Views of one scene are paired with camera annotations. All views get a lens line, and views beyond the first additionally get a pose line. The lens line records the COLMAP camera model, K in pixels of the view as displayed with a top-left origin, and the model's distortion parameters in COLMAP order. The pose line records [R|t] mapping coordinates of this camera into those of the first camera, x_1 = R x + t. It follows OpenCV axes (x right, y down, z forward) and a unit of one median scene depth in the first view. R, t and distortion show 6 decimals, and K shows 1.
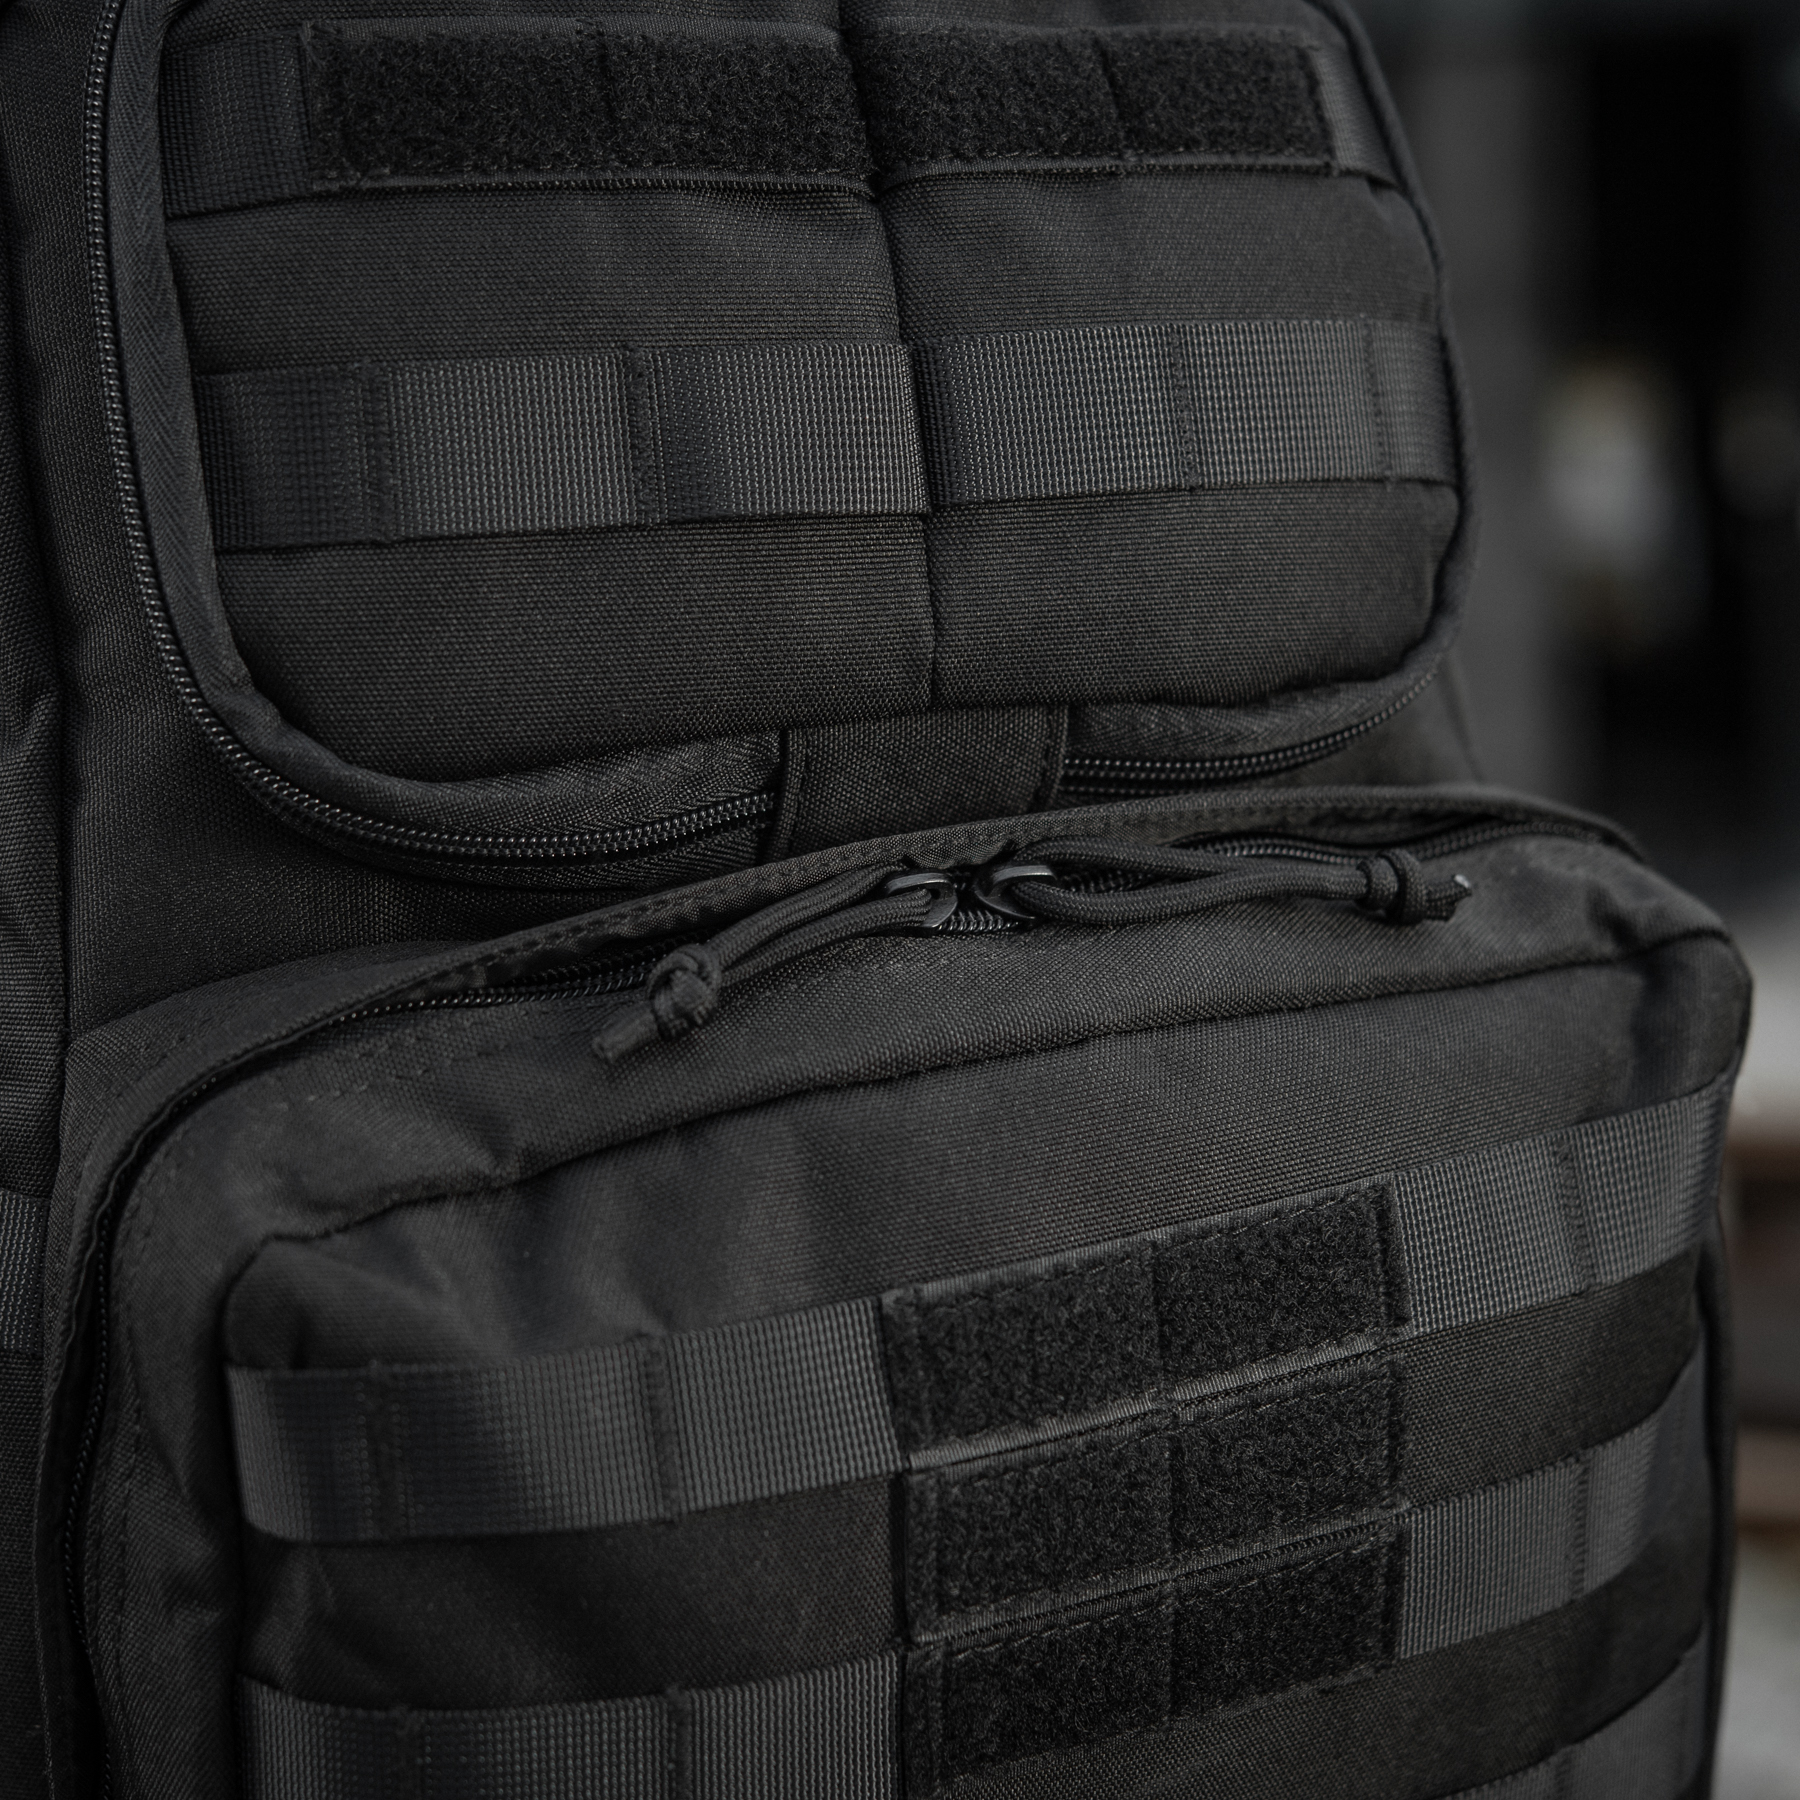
lens RADIAL K [[4654.4, 0, 869.0], [0, 4654.4, 904.5], [0, 0, 1]] dist [0.003074, 0.000000]
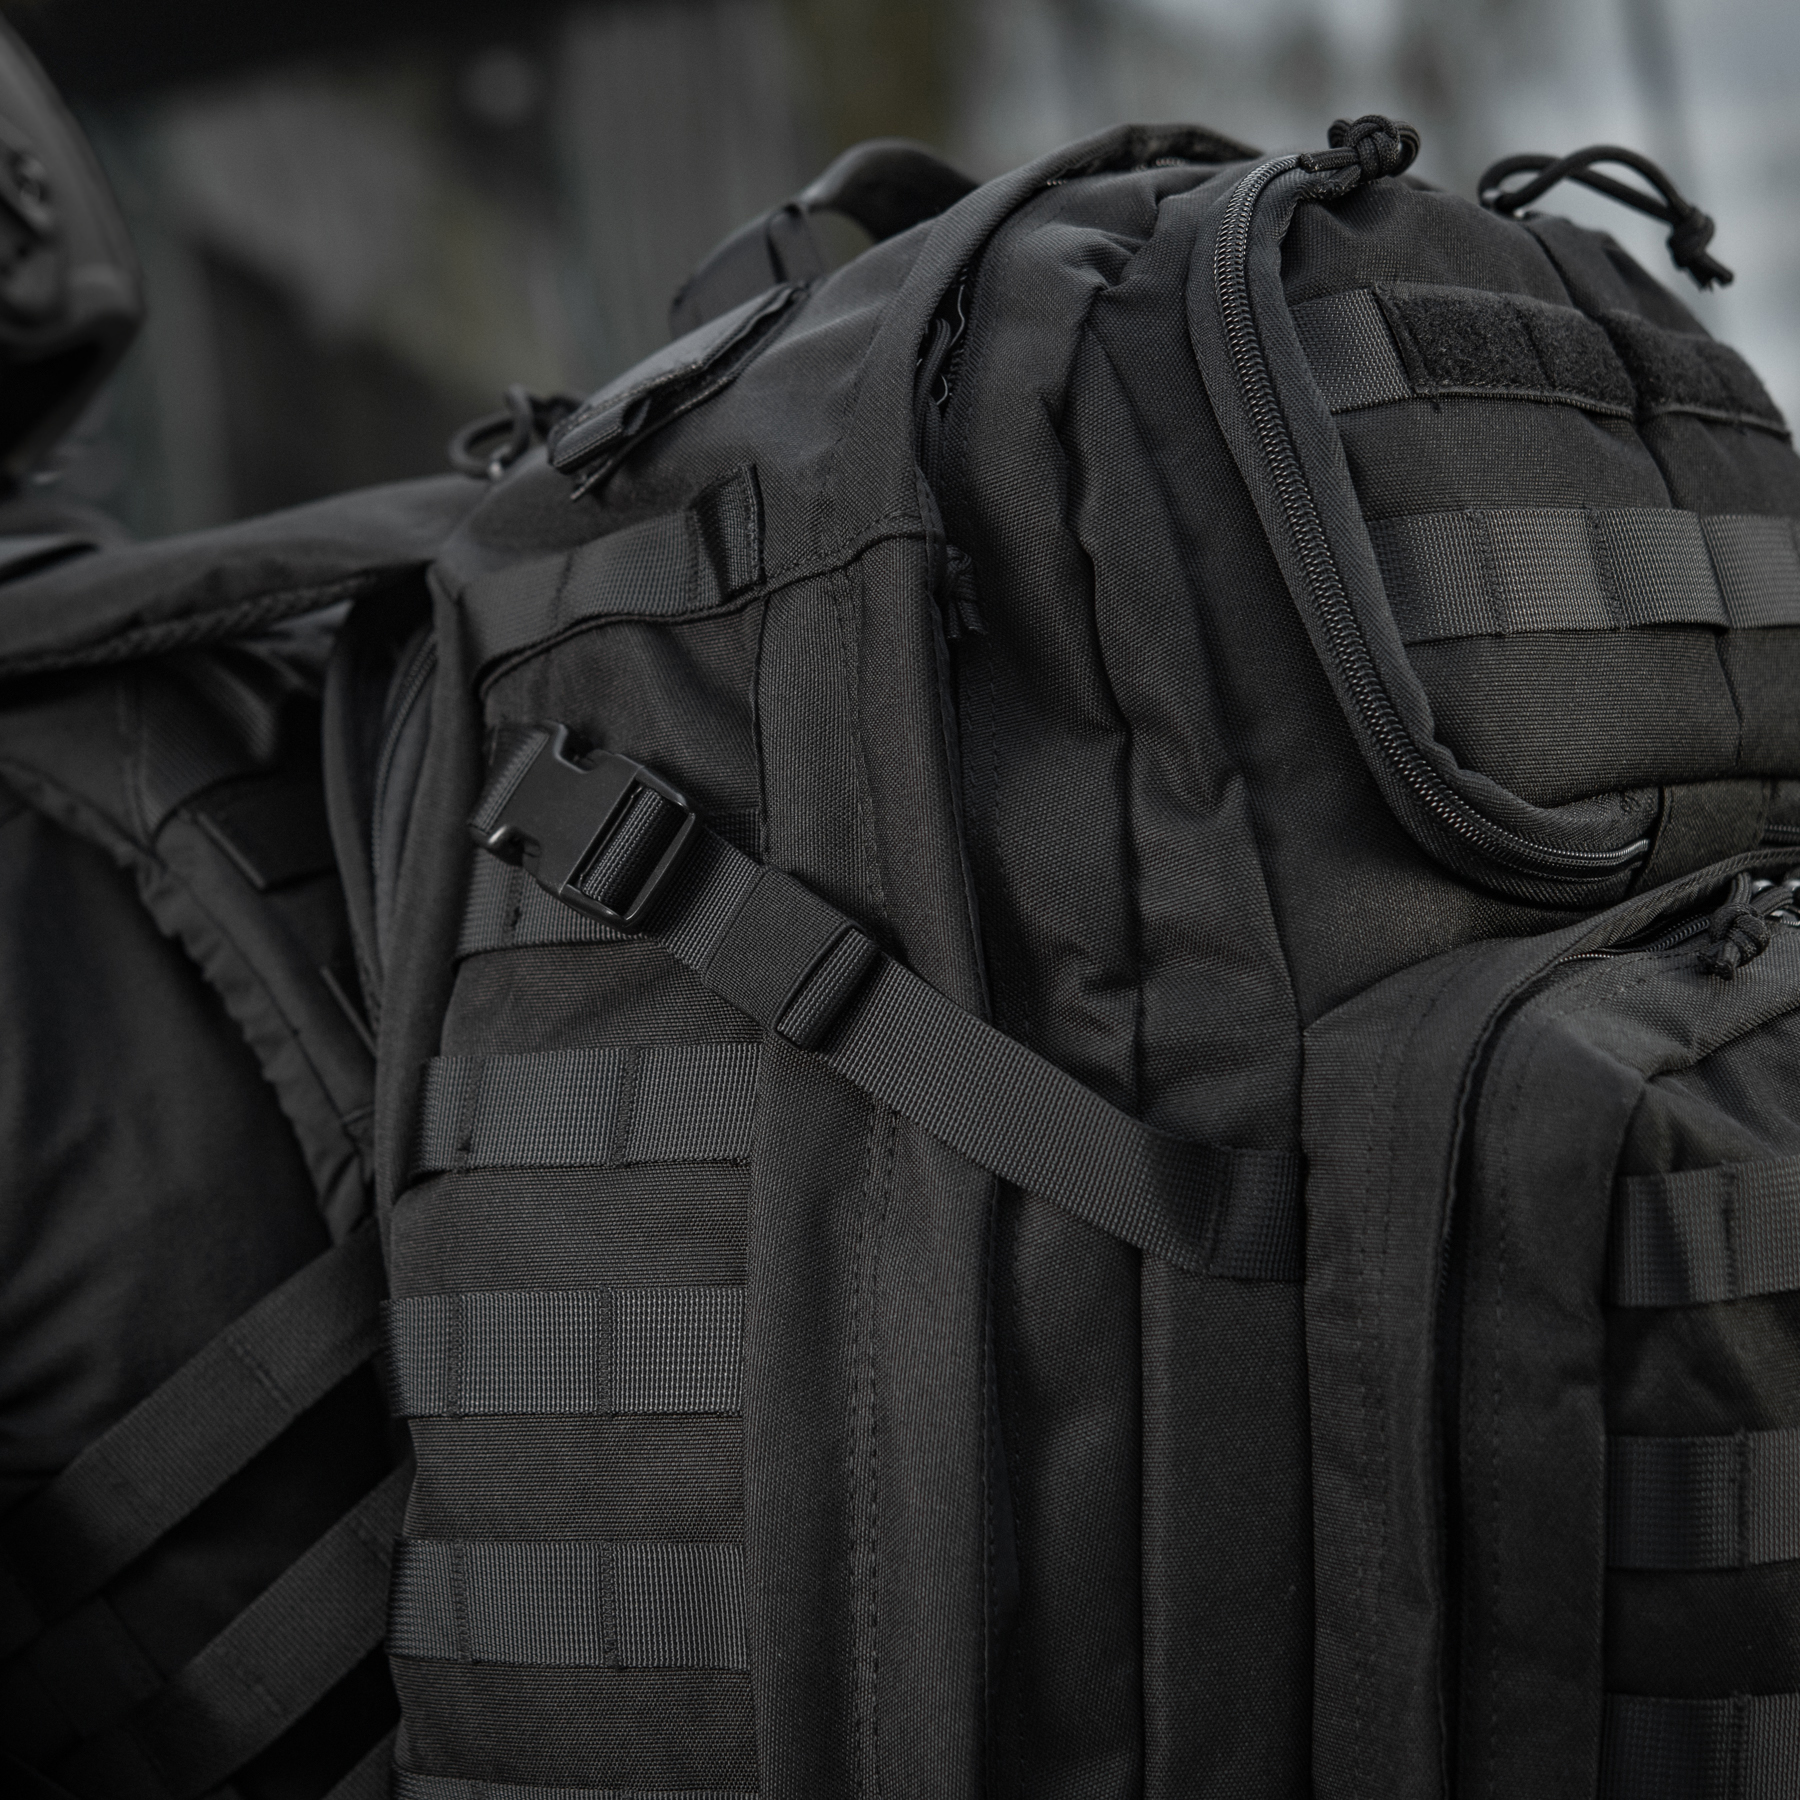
lens RADIAL K [[4654.4, 0, 893.7], [0, 4654.4, 900.8], [0, 0, 1]] dist [0.003074, 0.000000]
pose [[0.879916, -0.055021, 0.471933, -0.899128], [0.162854, 0.968029, -0.190783, 0.228722], [-0.446348, 0.244729, 0.860745, -0.092483]]
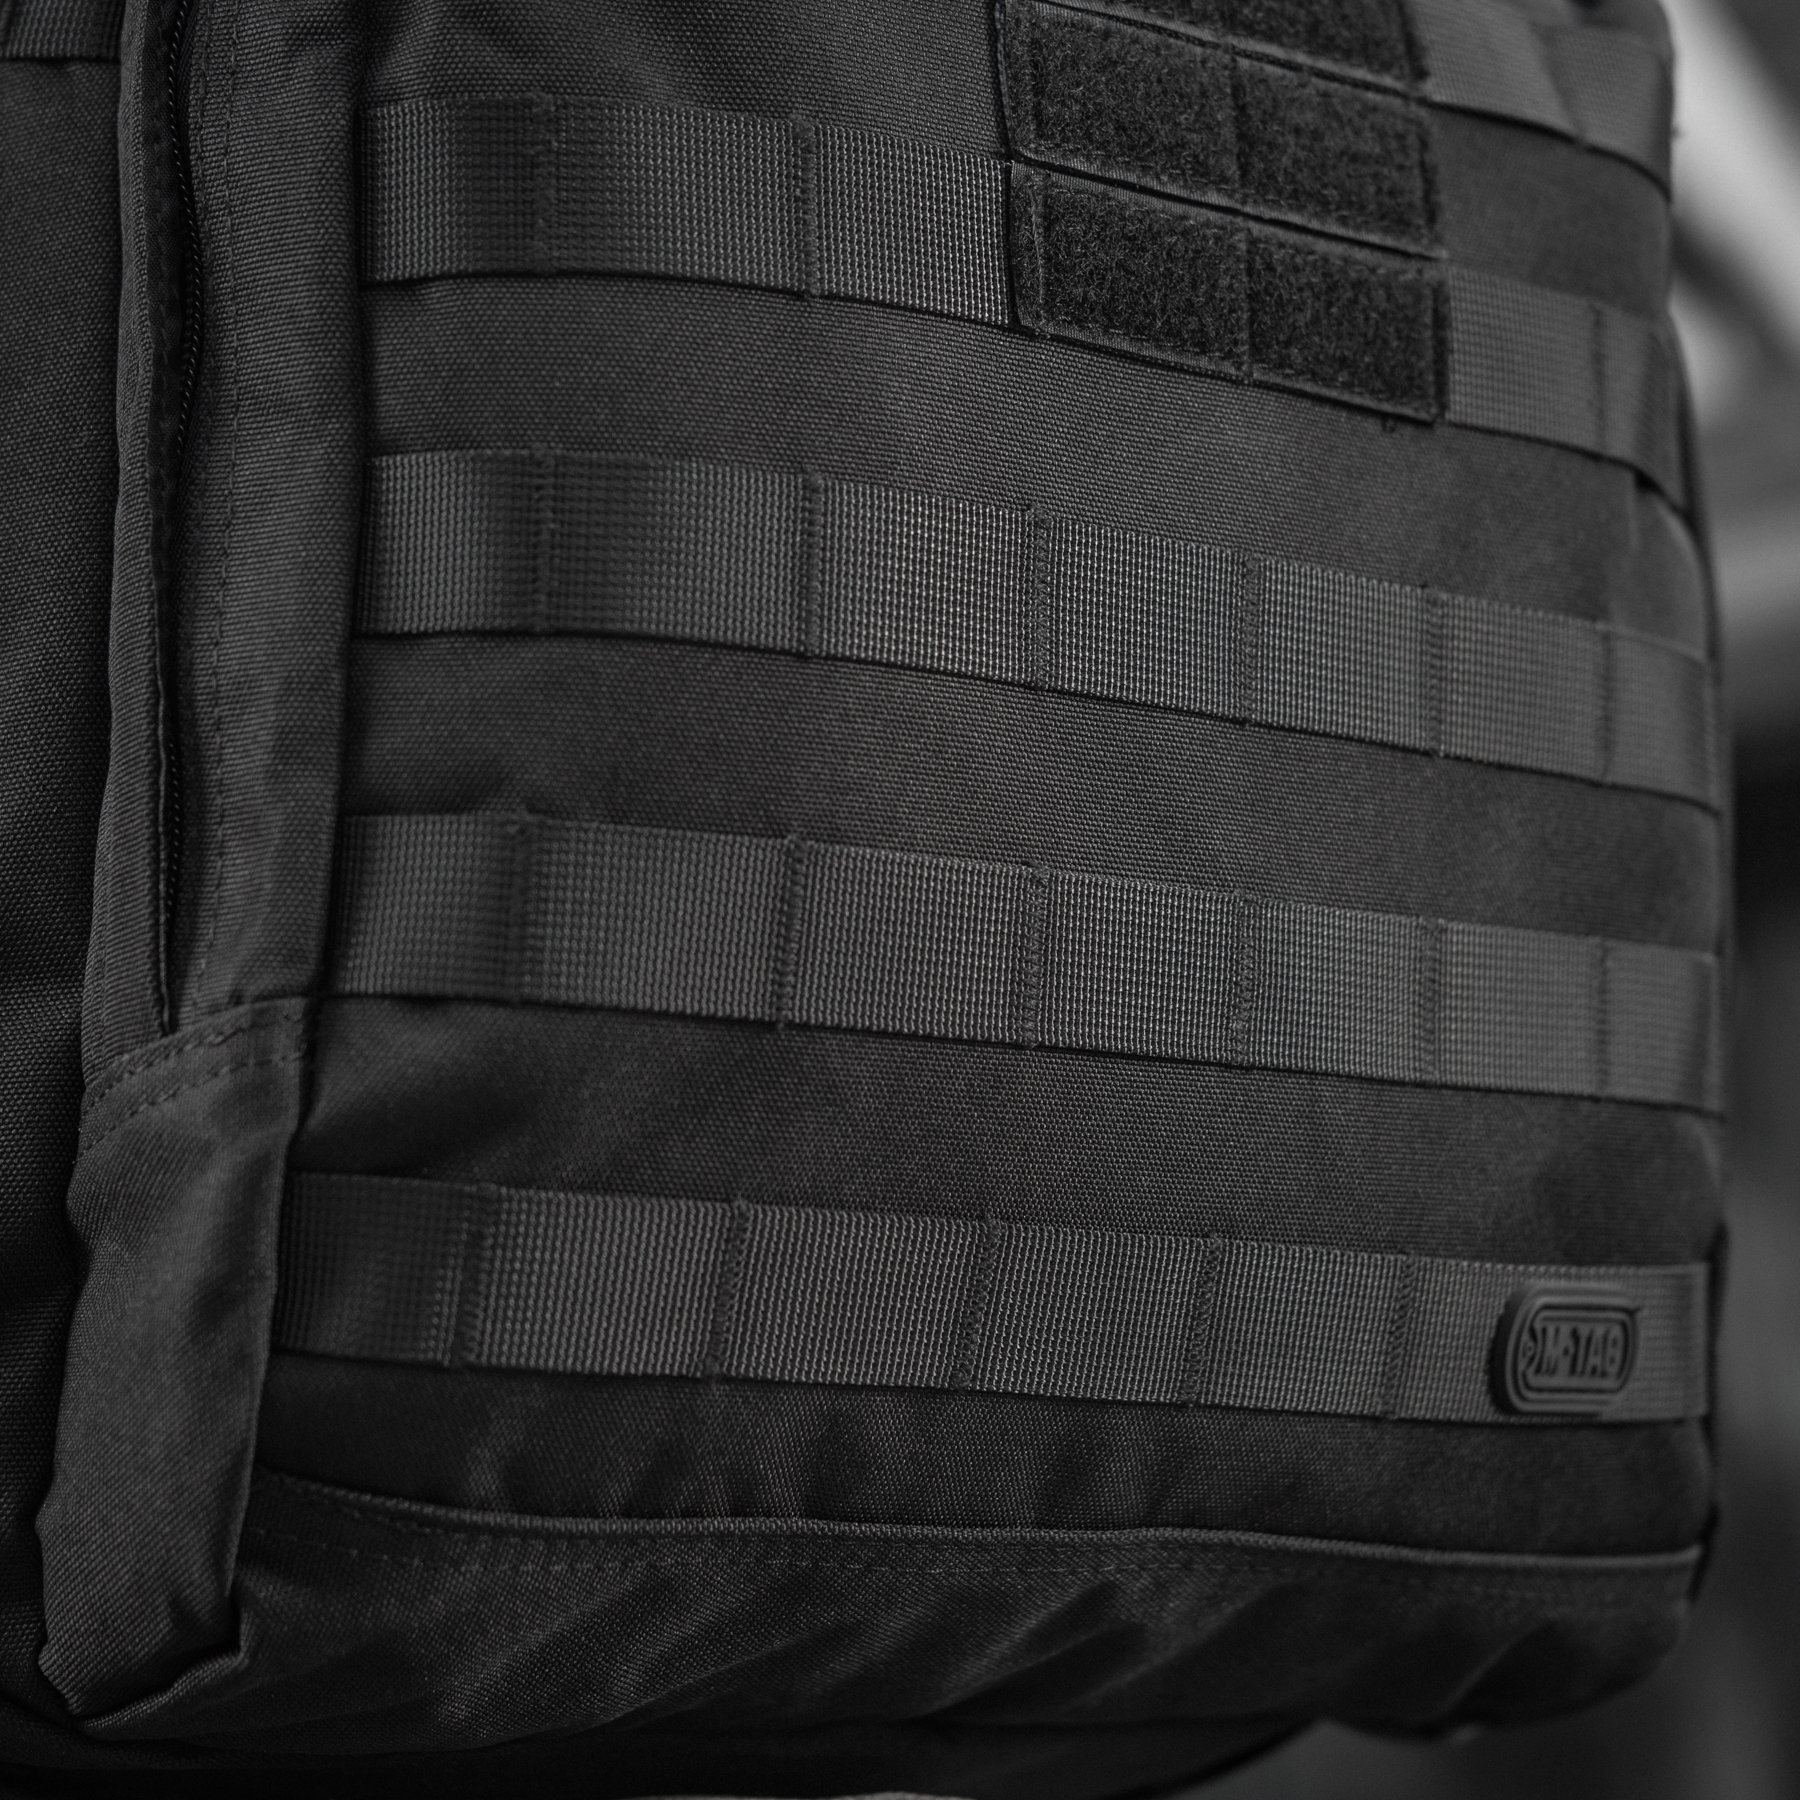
lens RADIAL K [[5148.3, 0, 885.9], [0, 5148.3, 892.6], [0, 0, 1]] dist [-0.003384, 0.000000]
pose [[0.988826, -0.000252, 0.149075, -0.180893], [0.070354, 0.882420, -0.465173, 0.798827], [-0.131430, 0.470463, 0.872577, 0.099088]]
